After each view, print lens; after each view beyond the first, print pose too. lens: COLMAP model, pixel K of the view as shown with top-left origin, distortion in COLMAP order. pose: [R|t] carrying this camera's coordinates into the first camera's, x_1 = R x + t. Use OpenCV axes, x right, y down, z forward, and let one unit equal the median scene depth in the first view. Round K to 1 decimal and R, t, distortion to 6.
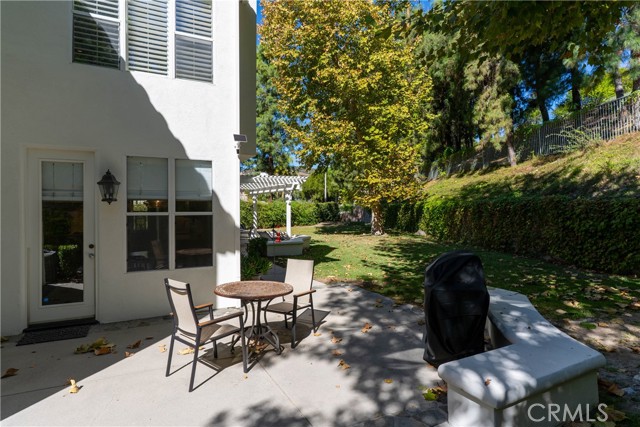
lens RADIAL K [[360.9, 0, 320.0], [0, 360.9, 213.5], [0, 0, 1]] dist [0.000404, 0.000122]
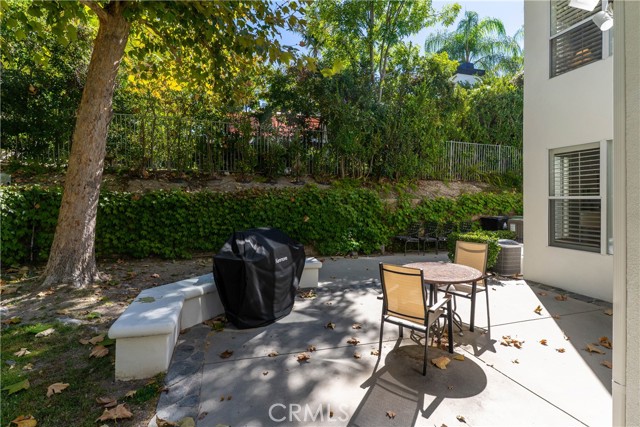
lens RADIAL K [[316.3, 0, 320.0], [0, 316.3, 213.5], [0, 0, 1]] dist [0.000559, 0.000816]
pose [[-0.984019, -0.009084, 0.177832, -0.005154], [0.004044, 0.997300, 0.073321, -0.017420], [-0.178018, 0.072869, -0.981326, 1.524921]]
